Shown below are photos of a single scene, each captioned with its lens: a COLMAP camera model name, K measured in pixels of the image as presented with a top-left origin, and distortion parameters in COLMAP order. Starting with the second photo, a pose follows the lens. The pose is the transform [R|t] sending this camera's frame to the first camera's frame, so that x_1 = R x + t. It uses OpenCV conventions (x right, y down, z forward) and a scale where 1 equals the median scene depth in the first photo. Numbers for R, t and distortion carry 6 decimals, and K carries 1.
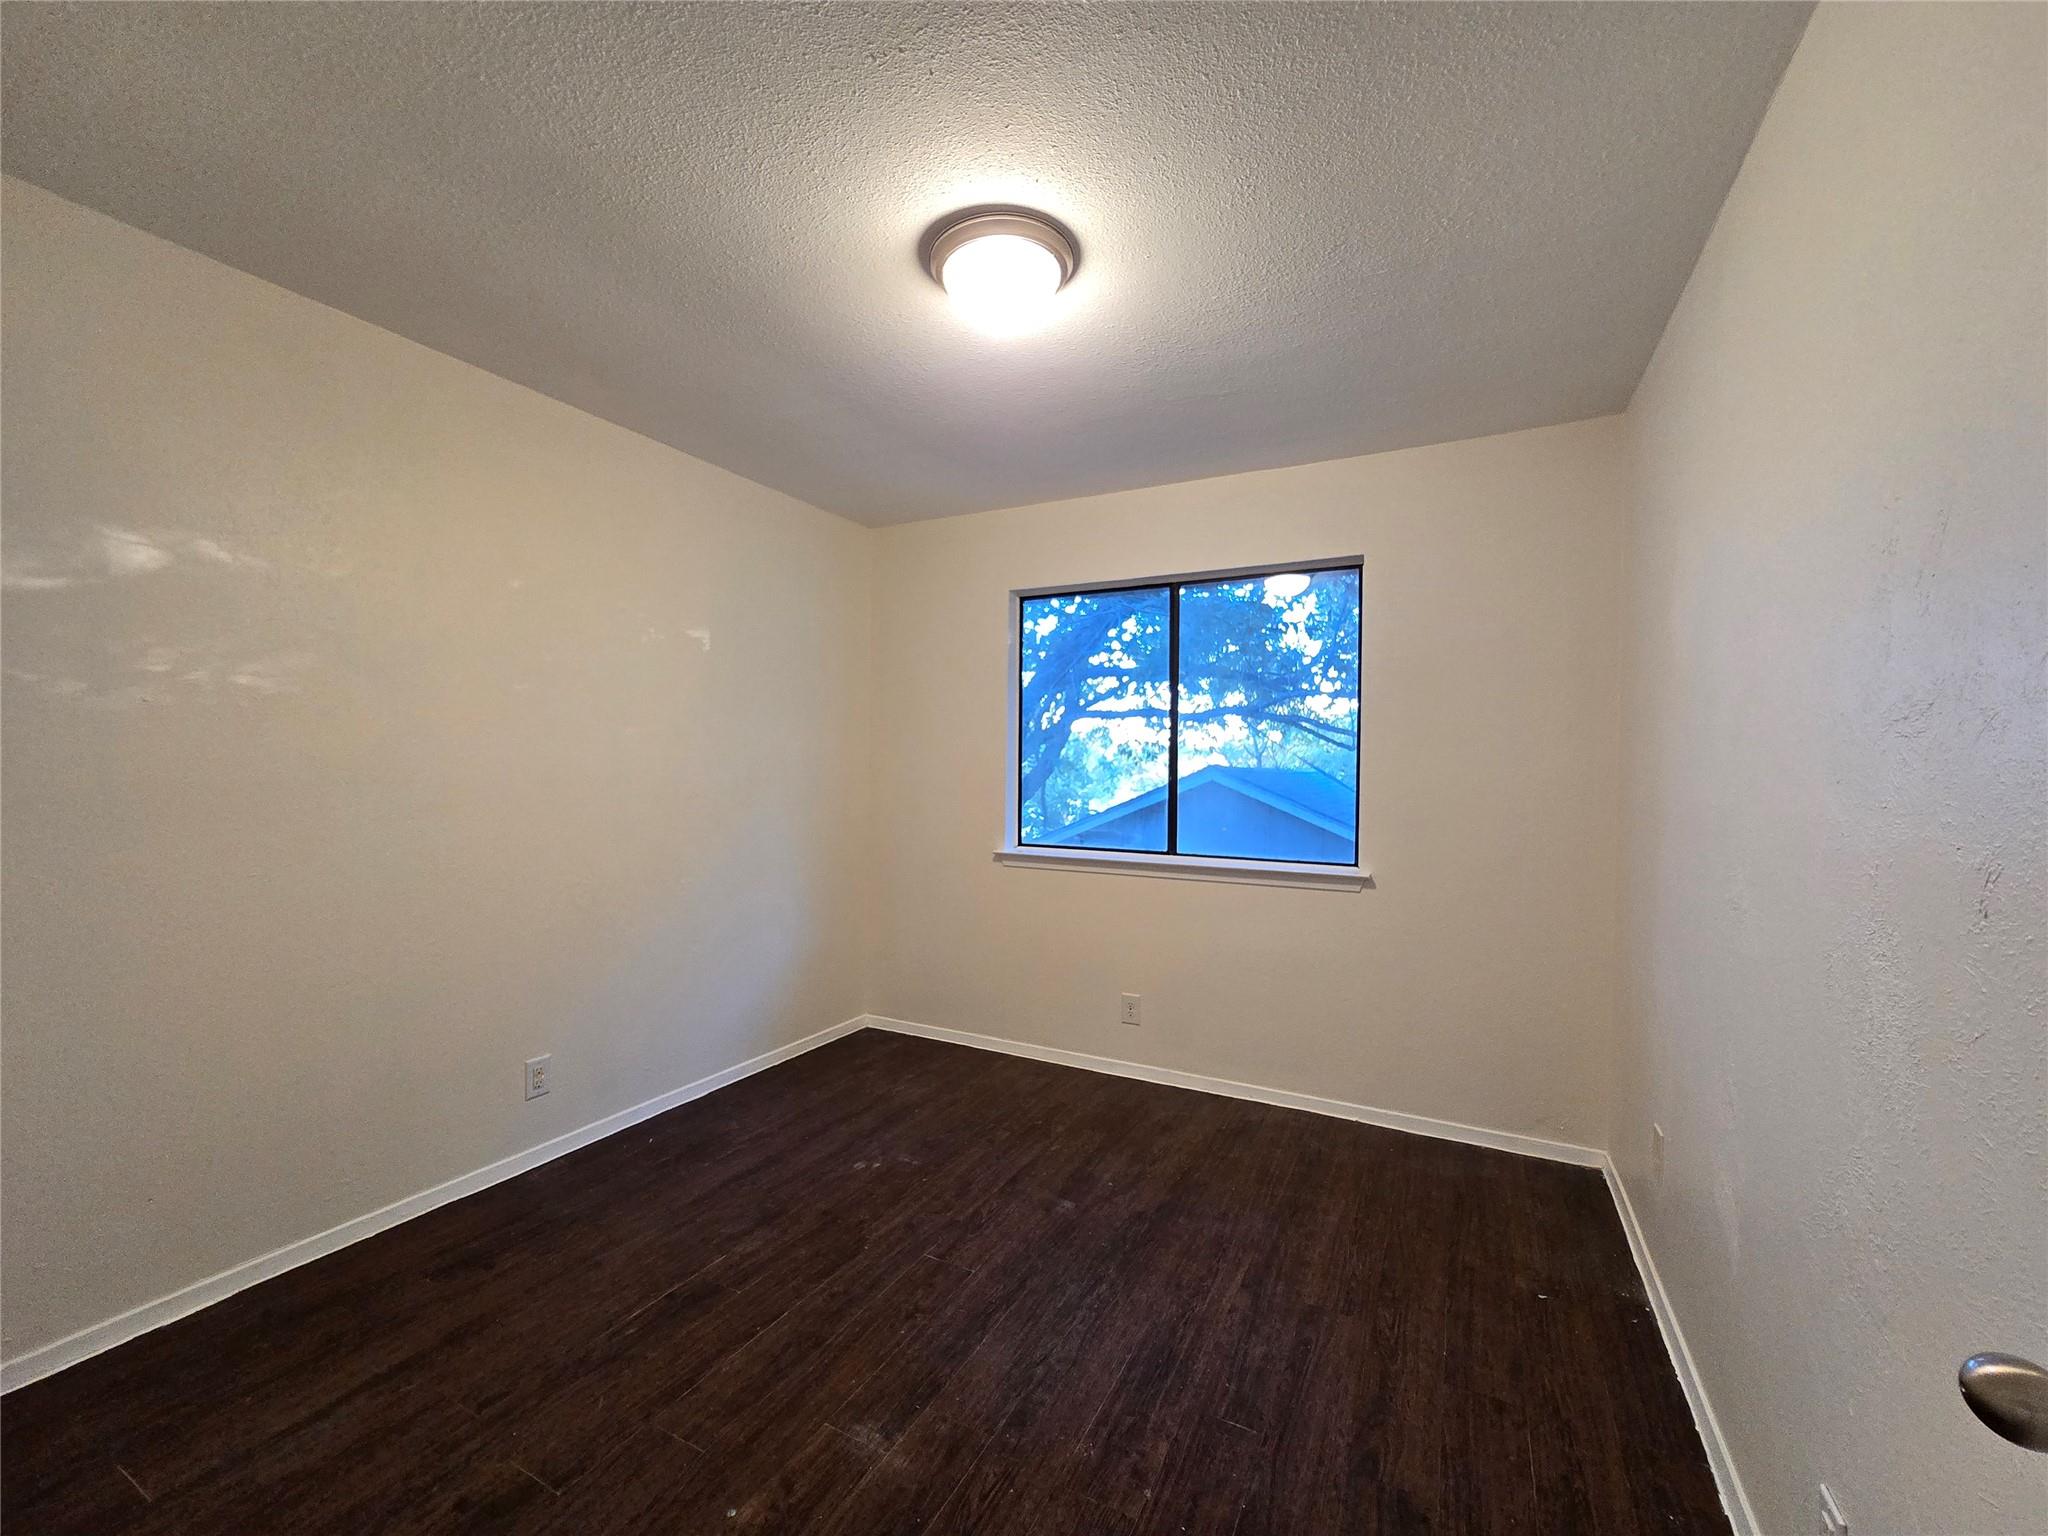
lens RADIAL K [[841.6, 0, 1018.8], [0, 841.6, 768.1], [0, 0, 1]] dist [-0.004951, -0.000312]
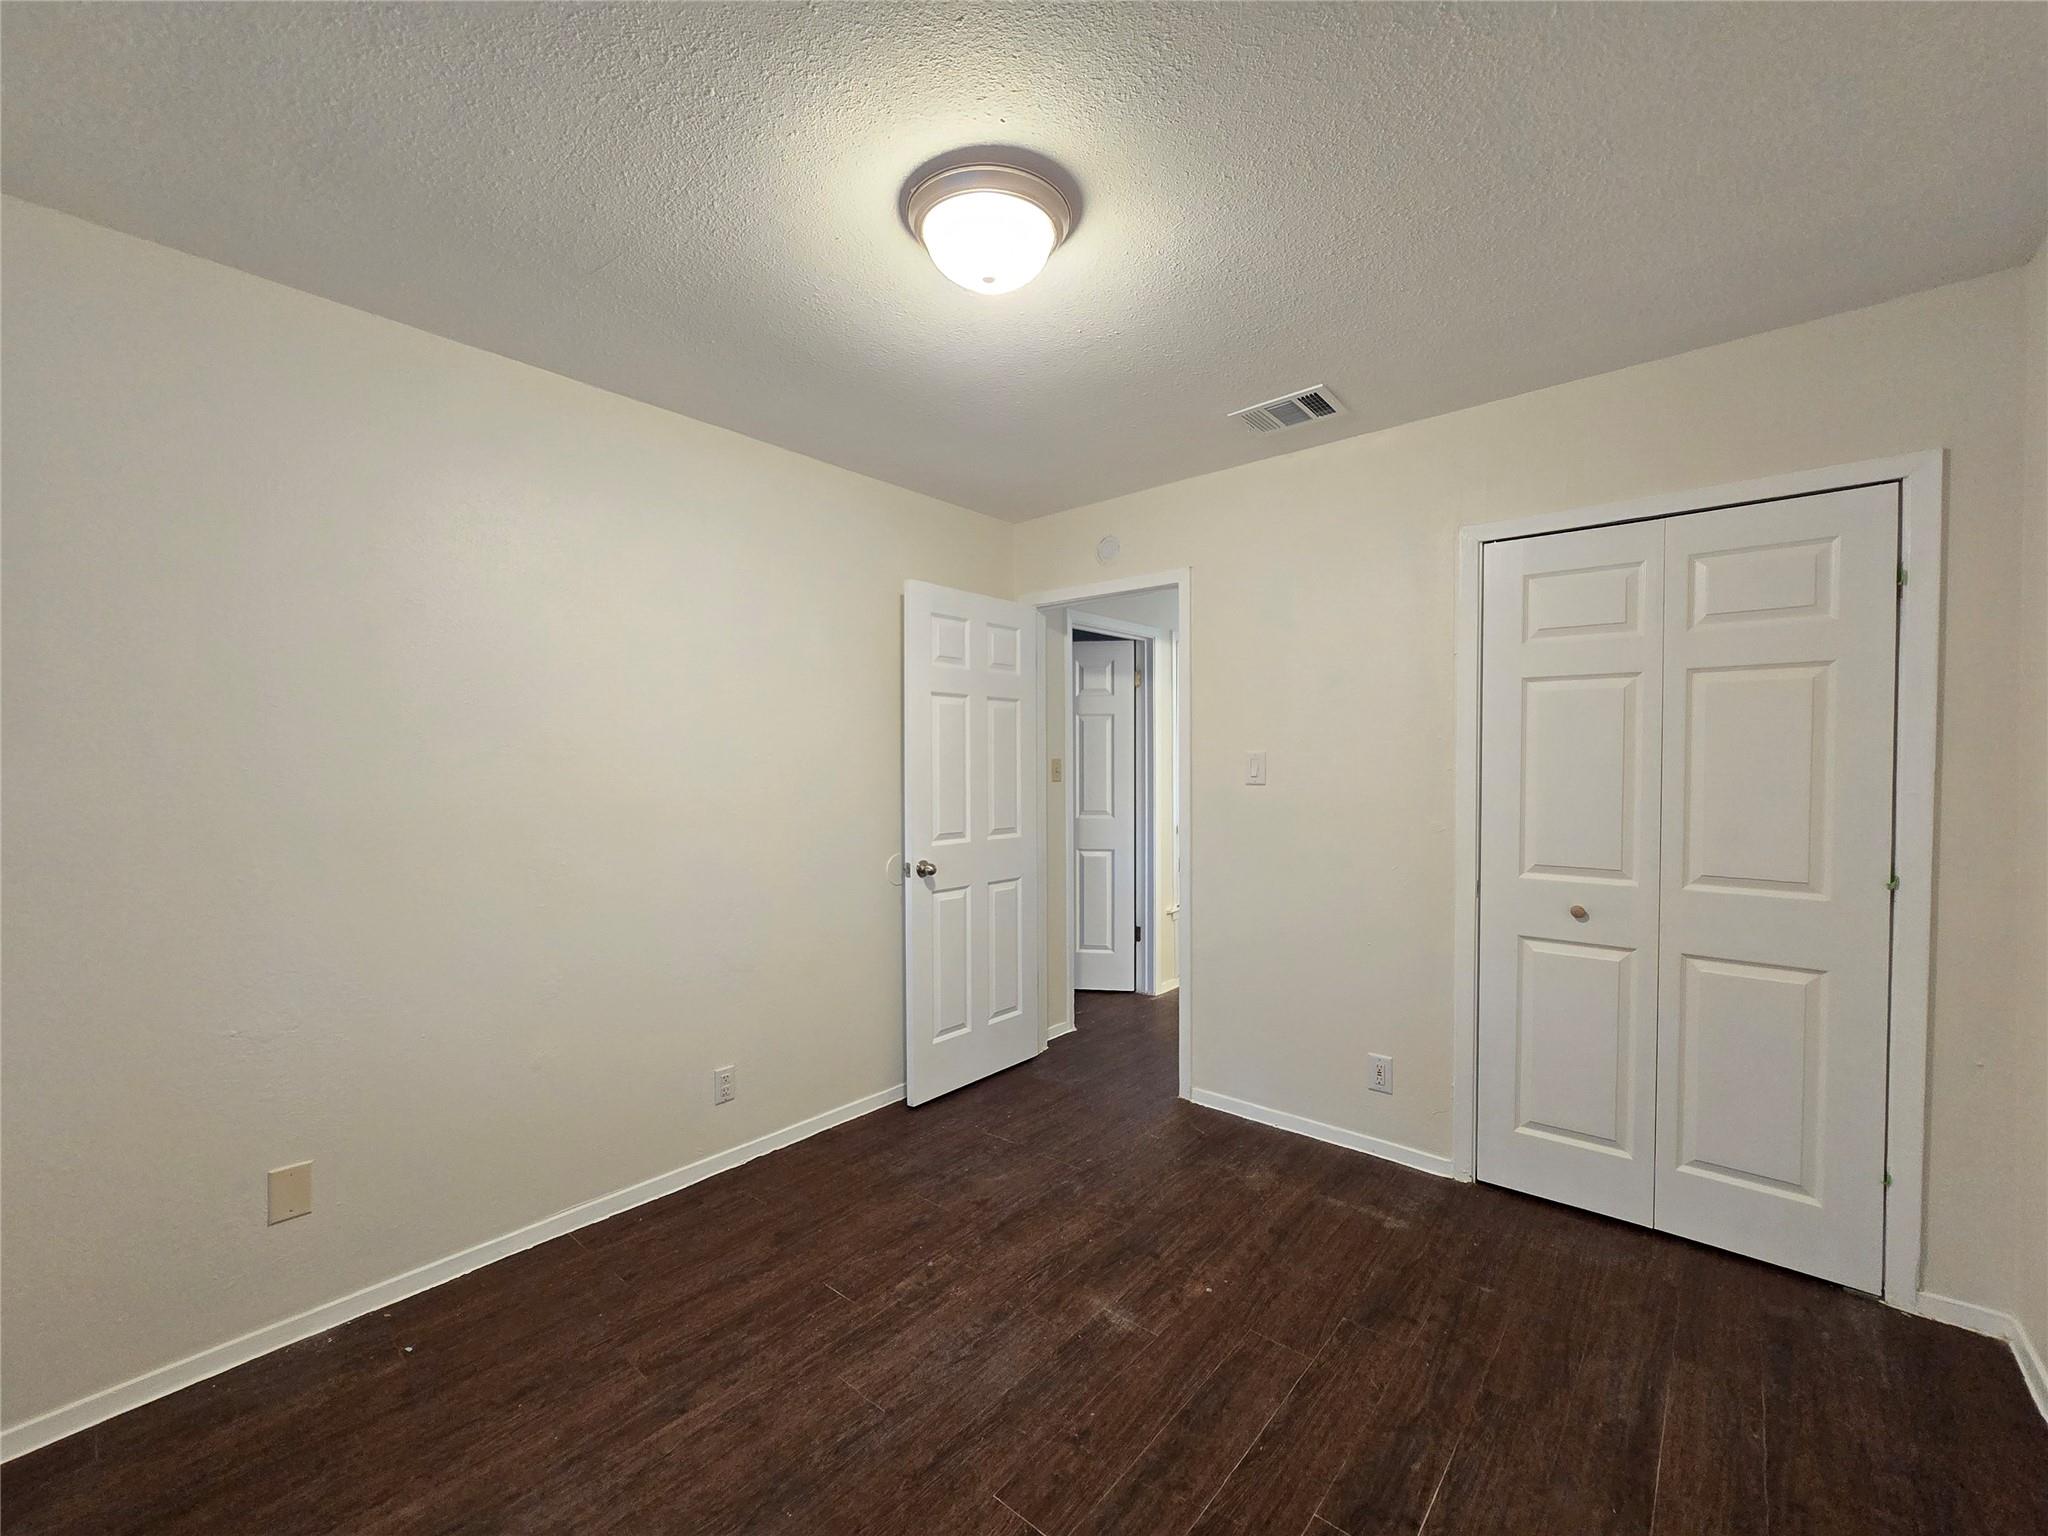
lens RADIAL K [[841.6, 0, 1024.2], [0, 841.6, 768.6], [0, 0, 1]] dist [-0.004951, -0.000312]
pose [[-0.976012, -0.007319, 0.217595, -0.281722], [-0.004794, 0.999915, 0.012129, -0.033410], [-0.217665, 0.010795, -0.975964, 2.069076]]
